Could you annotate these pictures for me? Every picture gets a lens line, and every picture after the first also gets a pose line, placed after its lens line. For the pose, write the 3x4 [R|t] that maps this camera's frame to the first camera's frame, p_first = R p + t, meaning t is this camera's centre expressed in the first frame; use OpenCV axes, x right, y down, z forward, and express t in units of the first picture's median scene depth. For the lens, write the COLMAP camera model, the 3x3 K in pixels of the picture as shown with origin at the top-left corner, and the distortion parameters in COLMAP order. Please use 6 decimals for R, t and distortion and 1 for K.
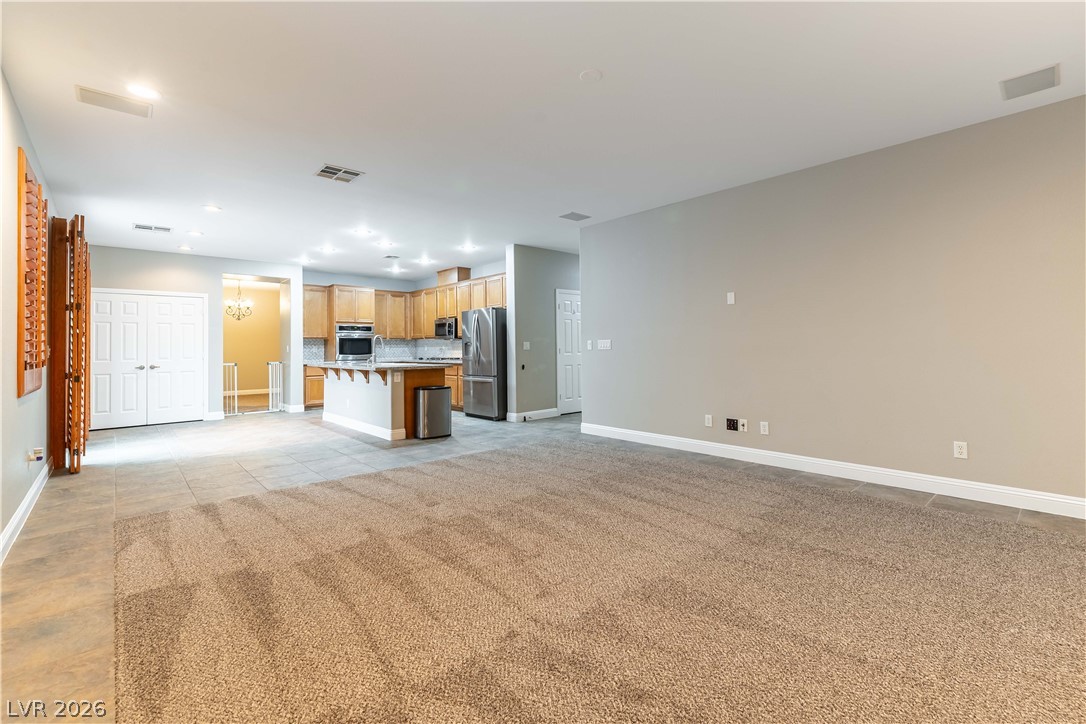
lens RADIAL K [[479.7, 0, 558.2], [0, 479.7, 333.6], [0, 0, 1]] dist [0.001926, 0.000251]
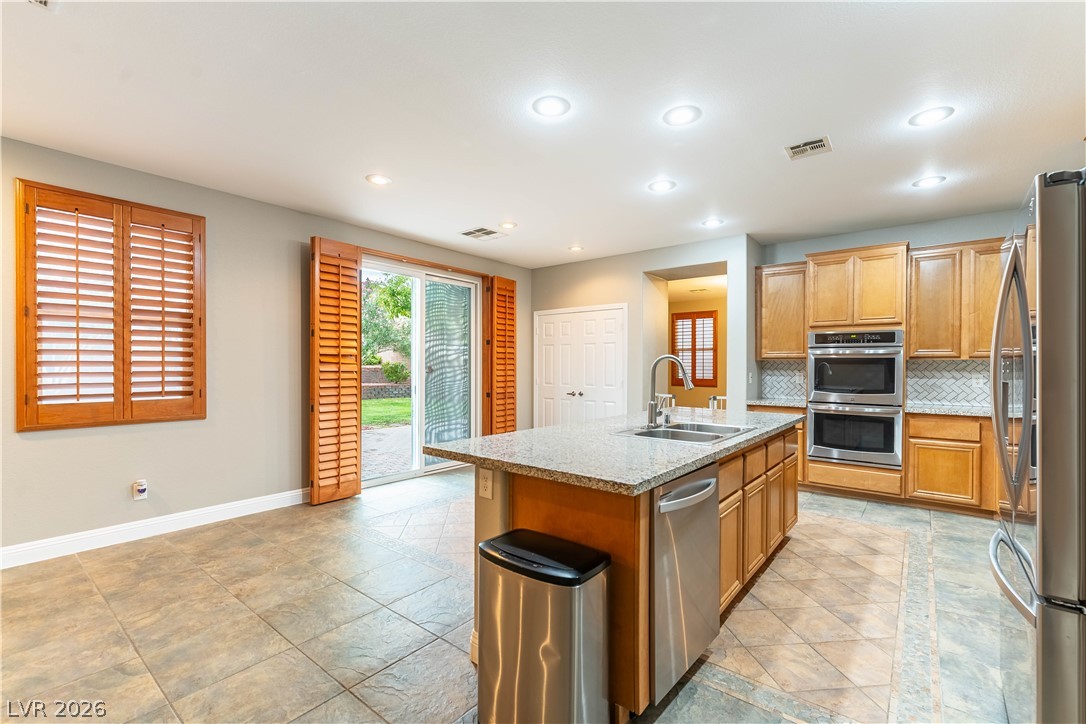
lens RADIAL K [[476.2, 0, 546.3], [0, 476.2, 365.5], [0, 0, 1]] dist [0.002005, 0.000064]
pose [[0.149268, 0.012116, -0.988723, 0.001842], [0.024188, 0.999581, 0.015900, 0.002110], [0.988501, -0.026288, 0.148913, 0.635362]]
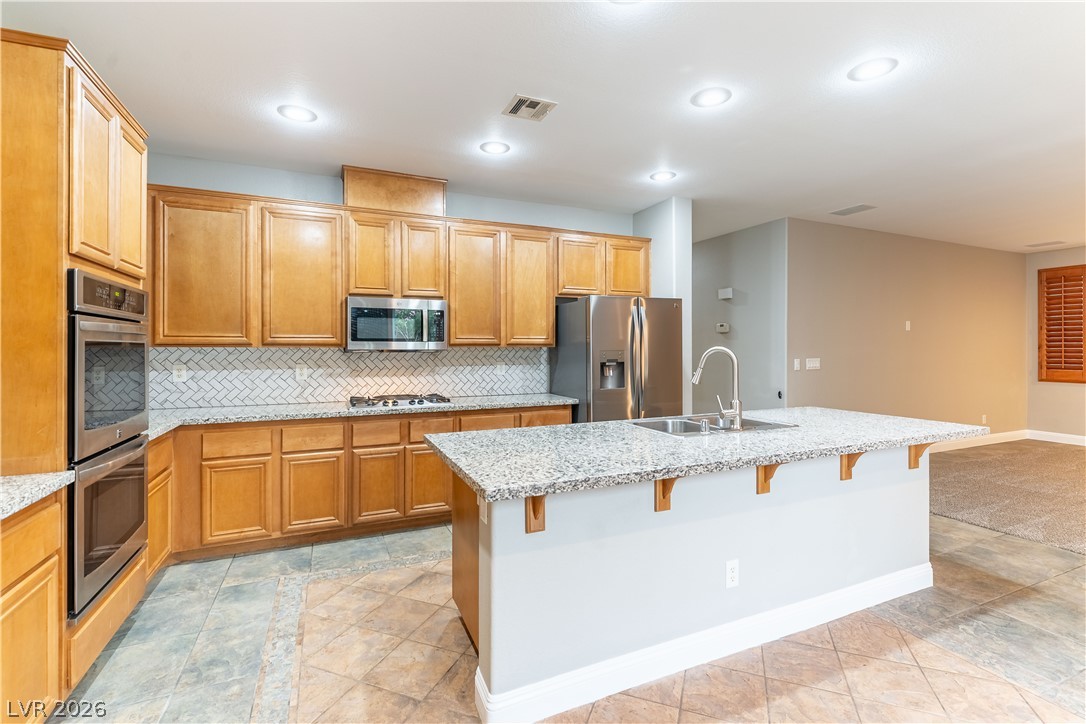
lens RADIAL K [[486.6, 0, 543.7], [0, 486.6, 345.3], [0, 0, 1]] dist [0.000644, 0.000029]
pose [[0.325170, 0.017489, 0.945494, -0.574456], [-0.030319, 0.999508, -0.008061, 0.007268], [-0.945169, -0.026045, 0.325541, 0.759543]]
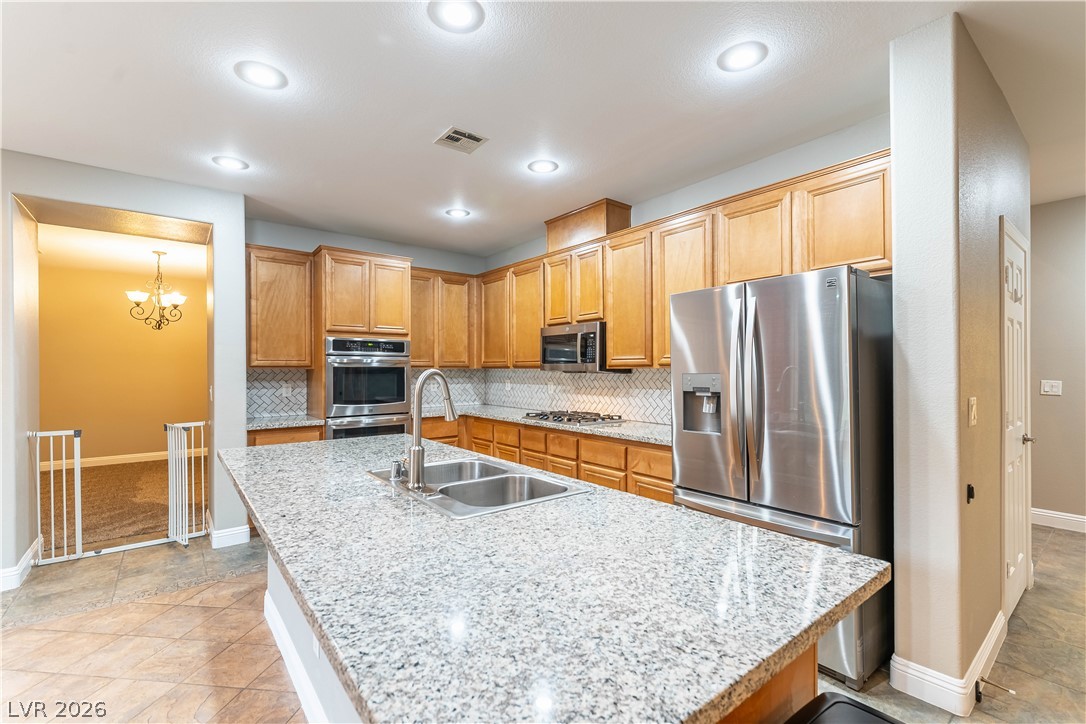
lens RADIAL K [[476.2, 0, 546.3], [0, 476.2, 365.5], [0, 0, 1]] dist [0.002005, 0.000064]
pose [[0.996876, 0.007661, -0.078615, -0.222946], [-0.005799, 0.999698, 0.023881, -0.003890], [0.078774, -0.023350, 0.996619, 0.568647]]
